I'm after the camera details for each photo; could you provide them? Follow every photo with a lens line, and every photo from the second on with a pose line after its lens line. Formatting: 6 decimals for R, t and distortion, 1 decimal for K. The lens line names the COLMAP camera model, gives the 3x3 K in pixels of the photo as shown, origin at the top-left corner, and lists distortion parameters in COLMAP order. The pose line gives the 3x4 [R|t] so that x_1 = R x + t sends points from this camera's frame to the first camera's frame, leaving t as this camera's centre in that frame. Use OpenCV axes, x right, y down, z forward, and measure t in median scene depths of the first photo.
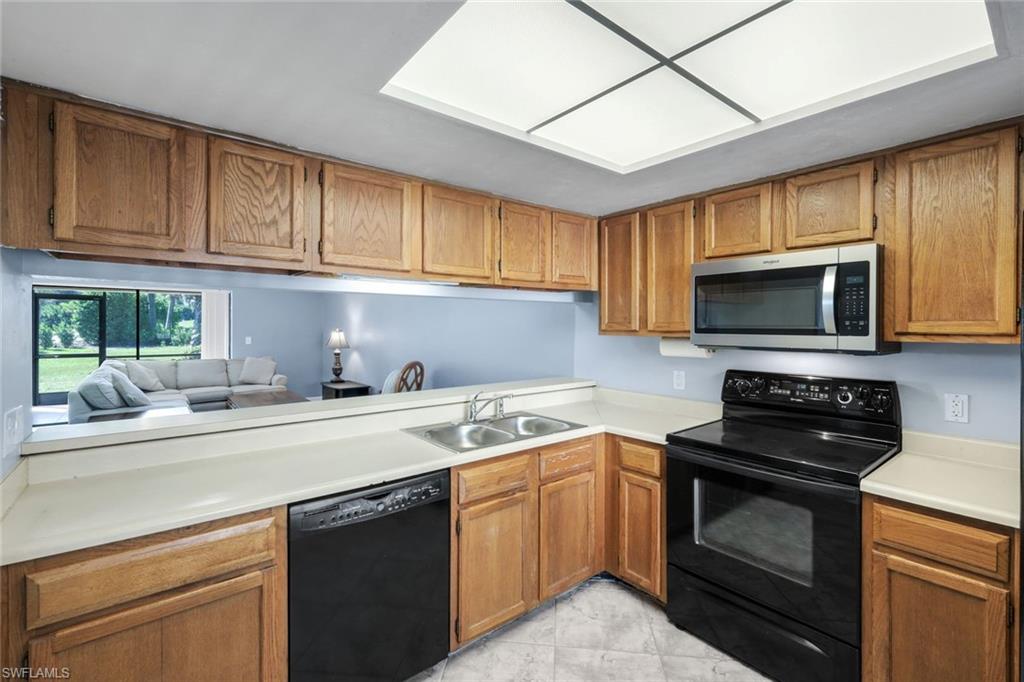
lens RADIAL K [[453.7, 0, 511.9], [0, 453.7, 326.5], [0, 0, 1]] dist [-0.002621, 0.000181]
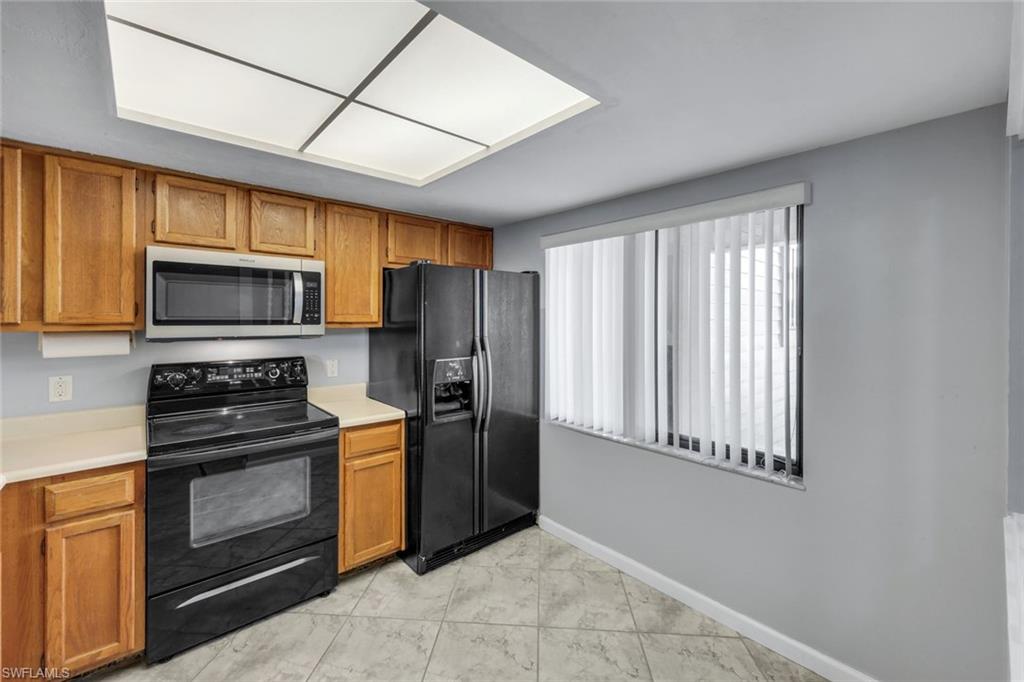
lens RADIAL K [[419.9, 0, 509.9], [0, 419.9, 318.2], [0, 0, 1]] dist [0.000805, -0.000122]
pose [[-0.040377, -0.000894, 0.999184, -0.465208], [-0.001861, 0.999998, 0.000819, -0.001451], [-0.999183, -0.001827, -0.040378, 0.363034]]
